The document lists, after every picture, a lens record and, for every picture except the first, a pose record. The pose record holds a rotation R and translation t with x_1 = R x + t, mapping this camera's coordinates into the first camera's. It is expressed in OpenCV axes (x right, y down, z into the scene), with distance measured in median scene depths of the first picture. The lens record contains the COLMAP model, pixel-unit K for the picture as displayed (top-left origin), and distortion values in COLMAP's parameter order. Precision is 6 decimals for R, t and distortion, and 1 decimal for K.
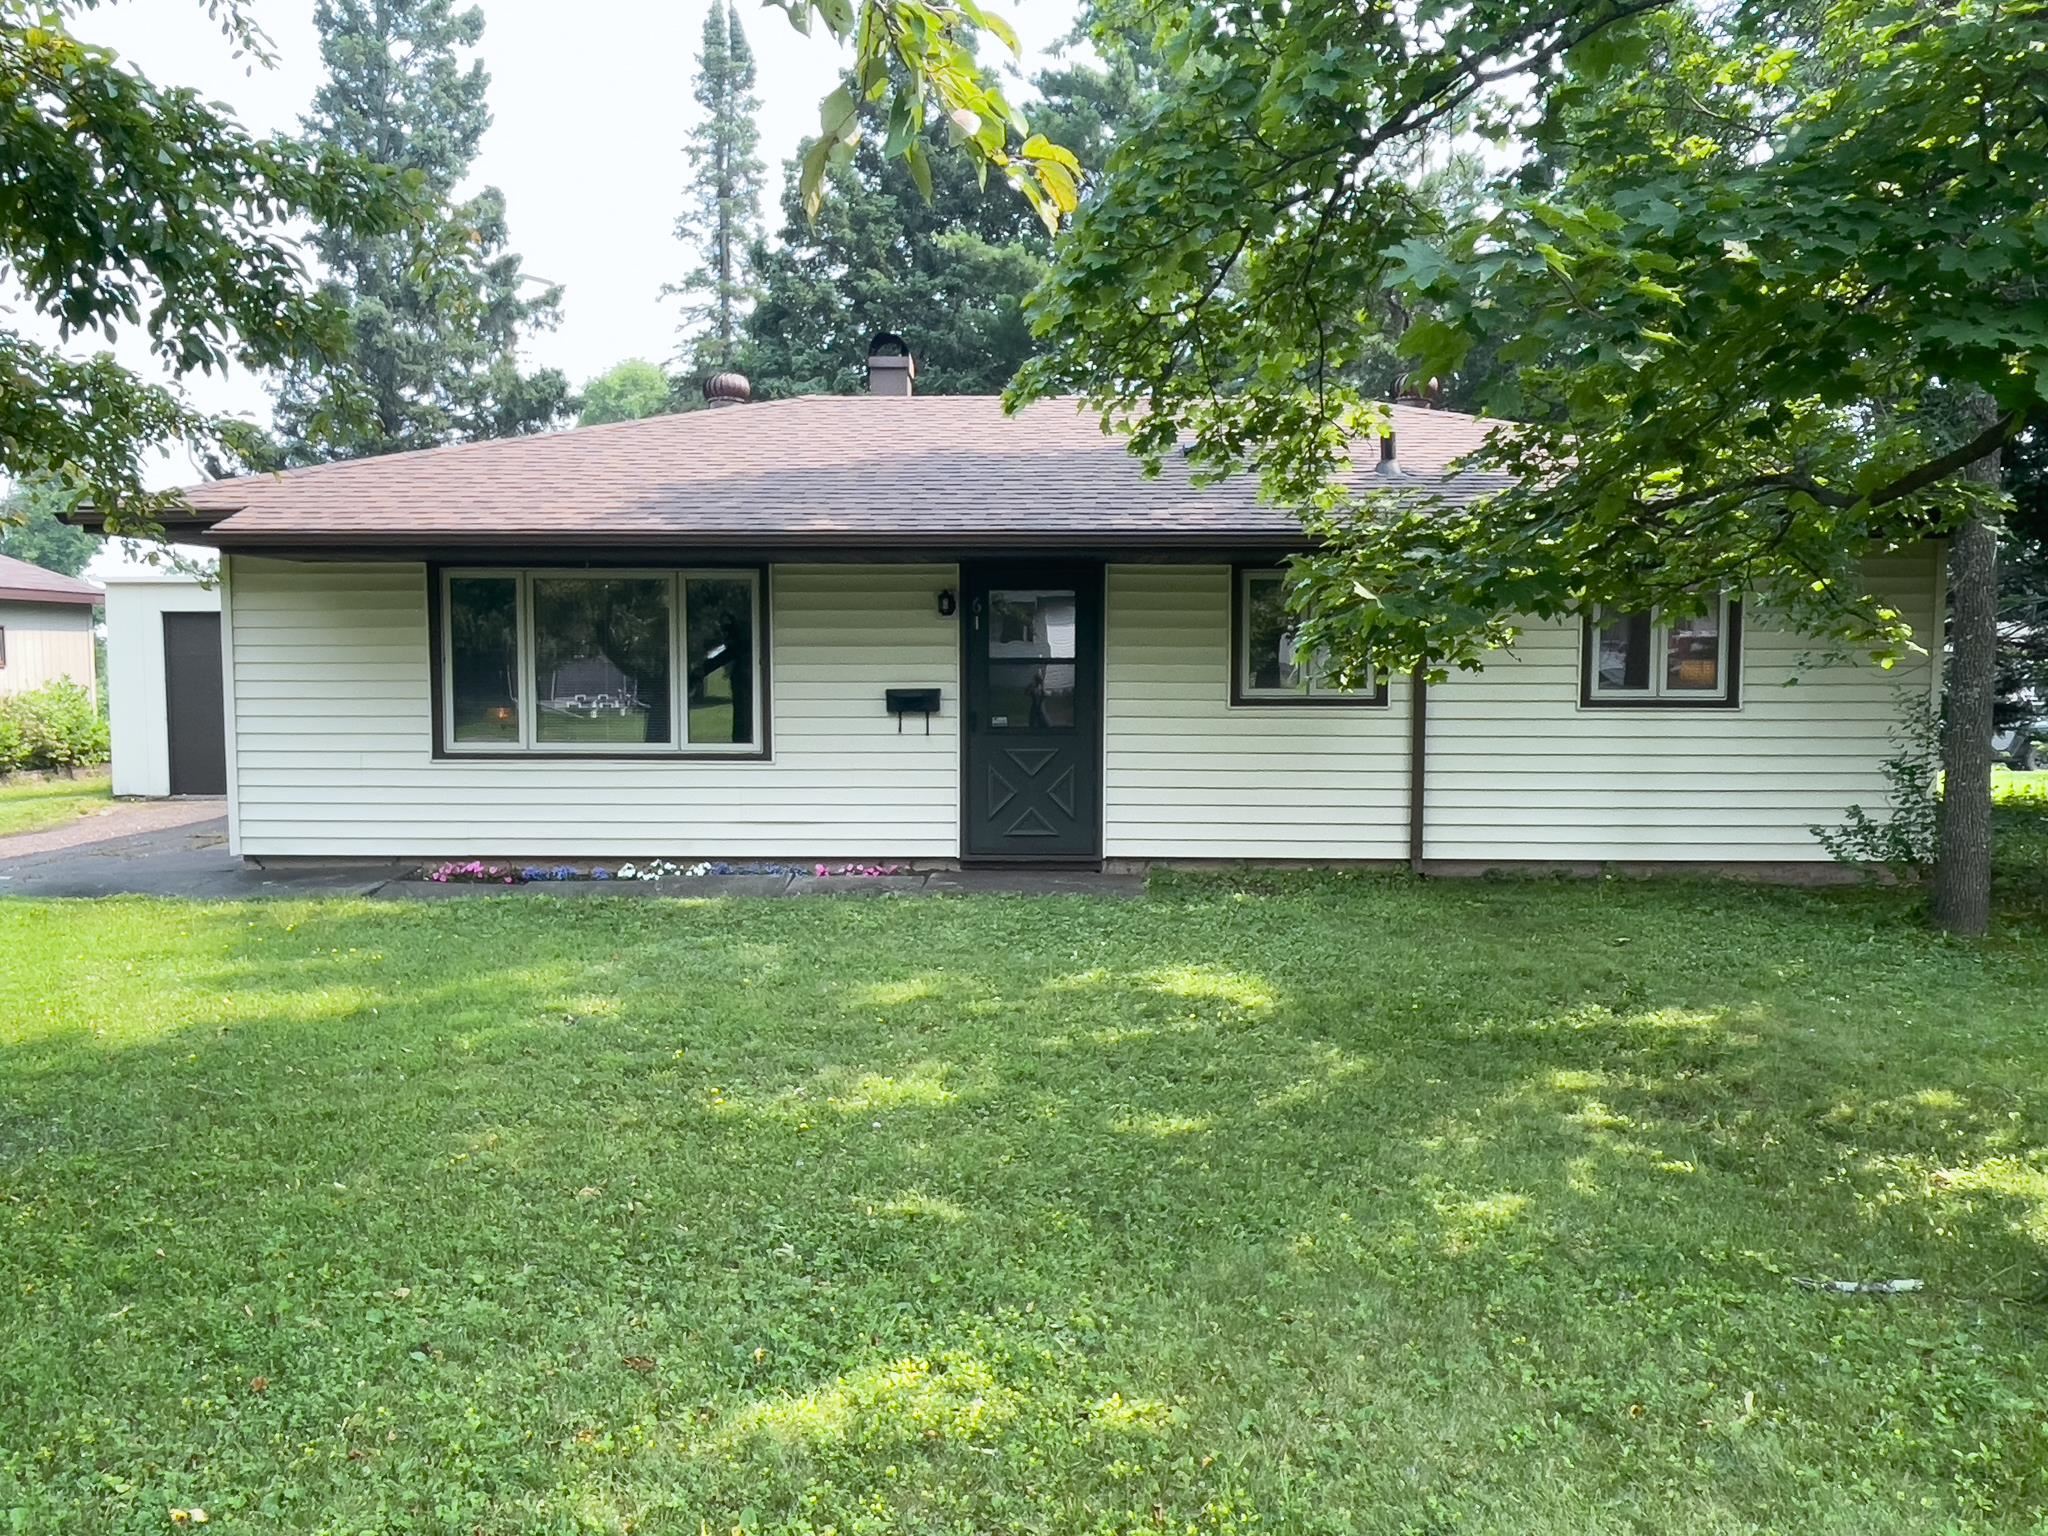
lens RADIAL K [[1567.7, 0, 1023.3], [0, 1567.7, 771.0], [0, 0, 1]] dist [-0.000047, 0.000334]
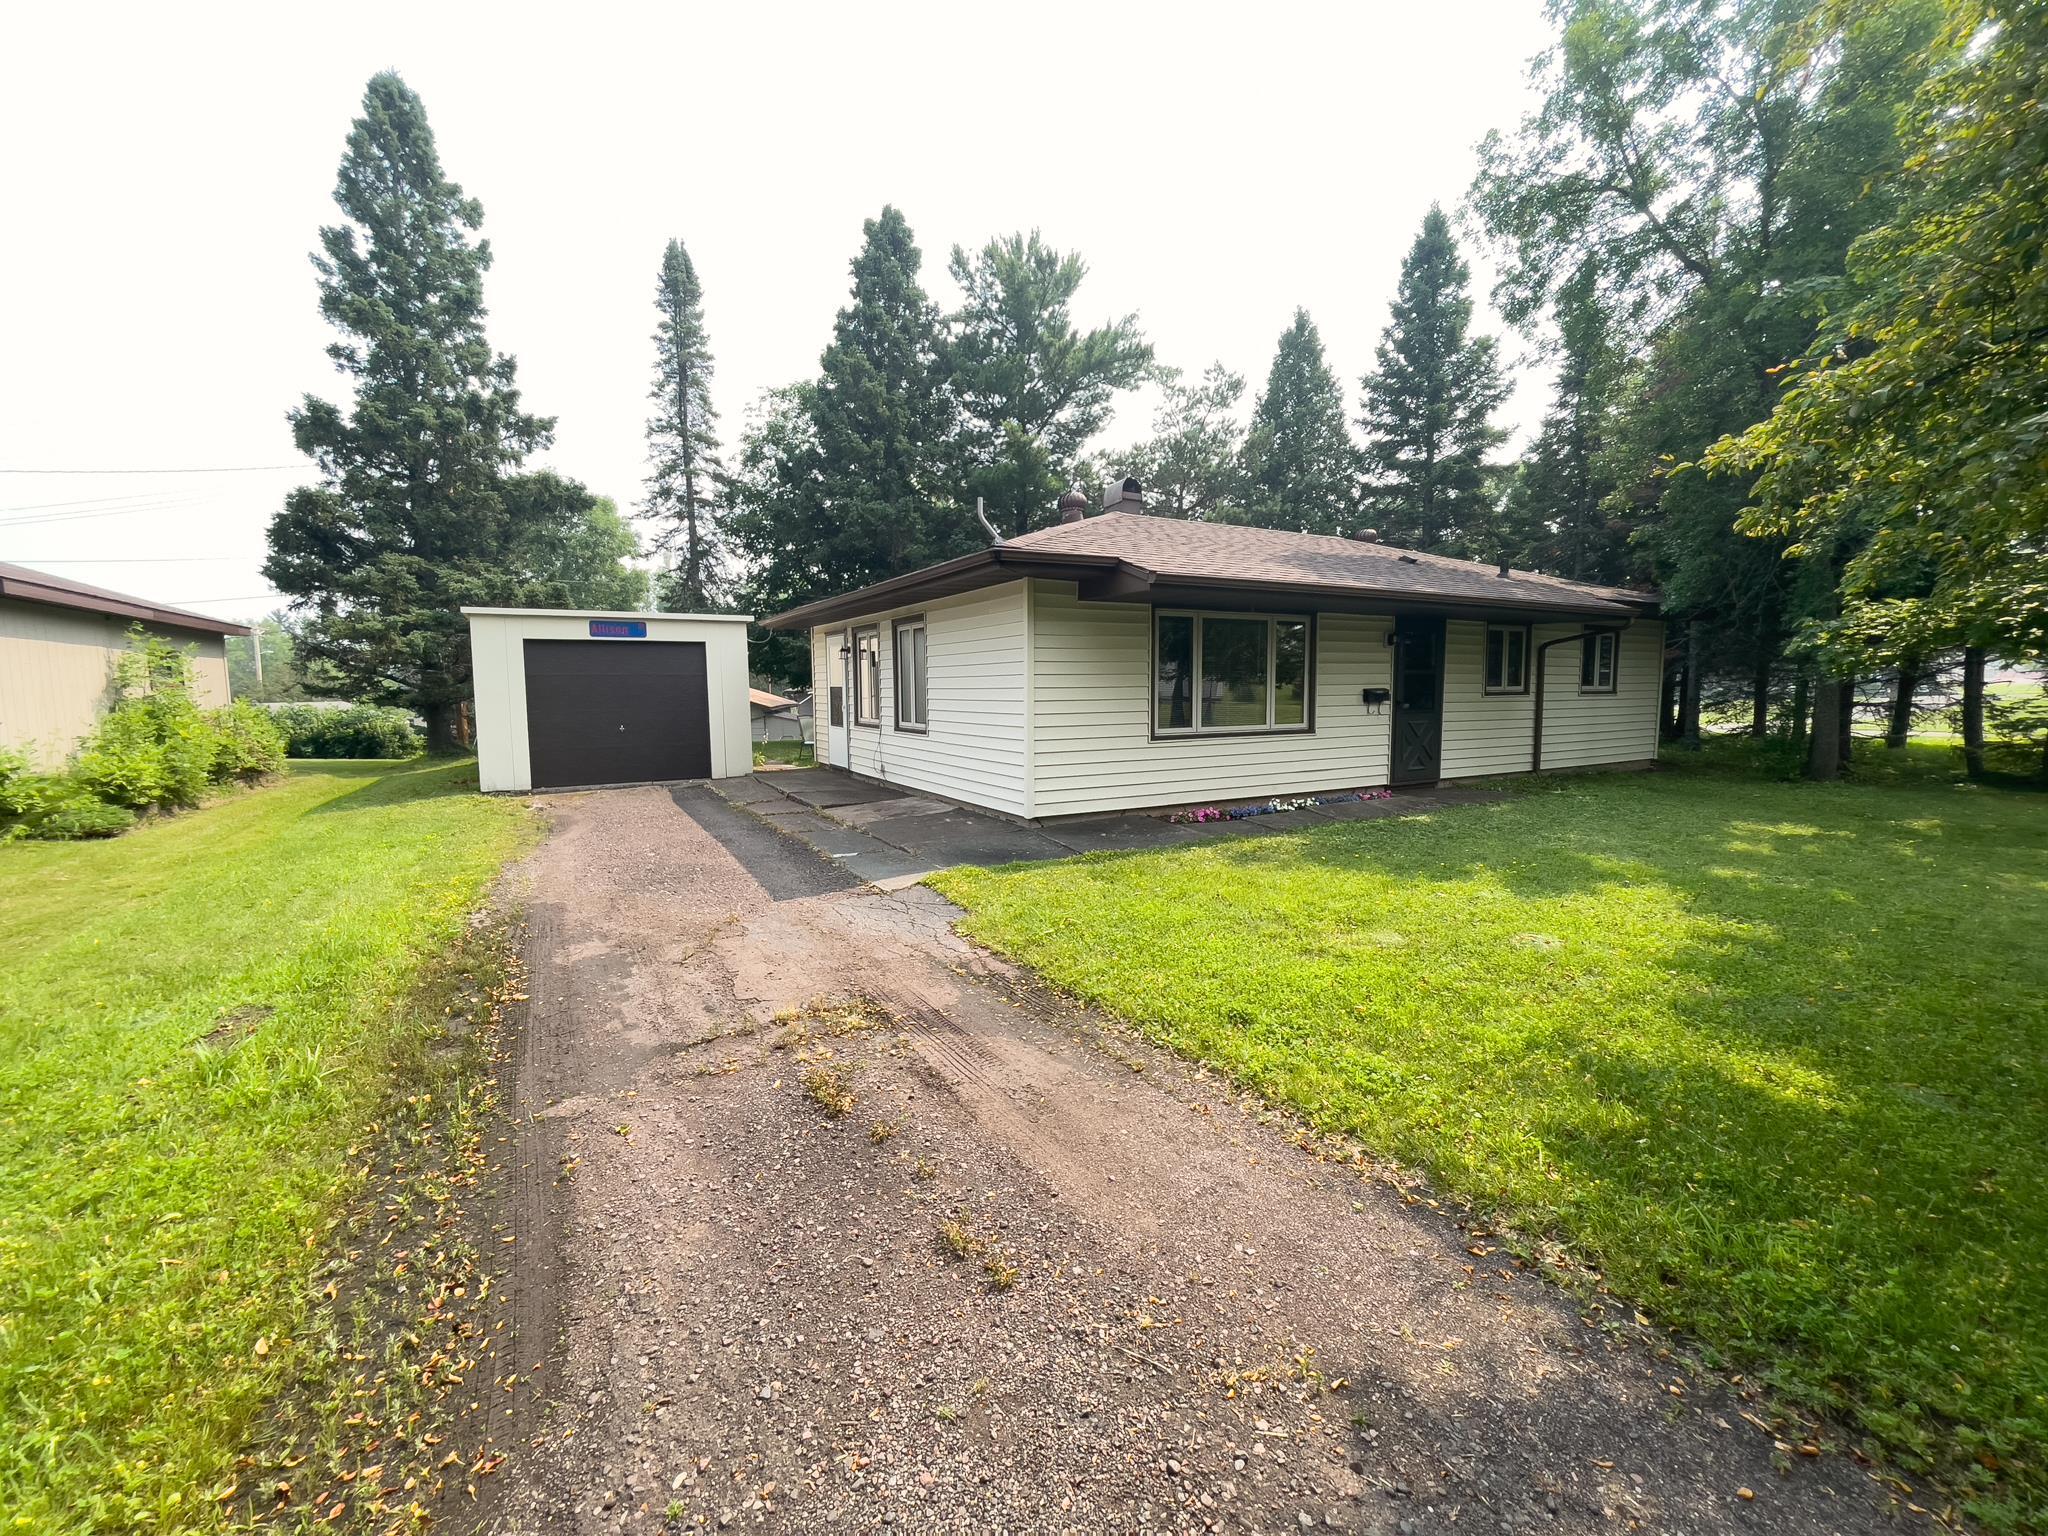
lens RADIAL K [[832.4, 0, 1022.2], [0, 832.4, 763.0], [0, 0, 1]] dist [-0.010502, 0.003663]
pose [[0.872121, -0.052459, 0.486470, -0.851455], [0.041019, 0.998575, 0.034147, -0.017445], [-0.487568, -0.009826, 0.873030, 0.385813]]
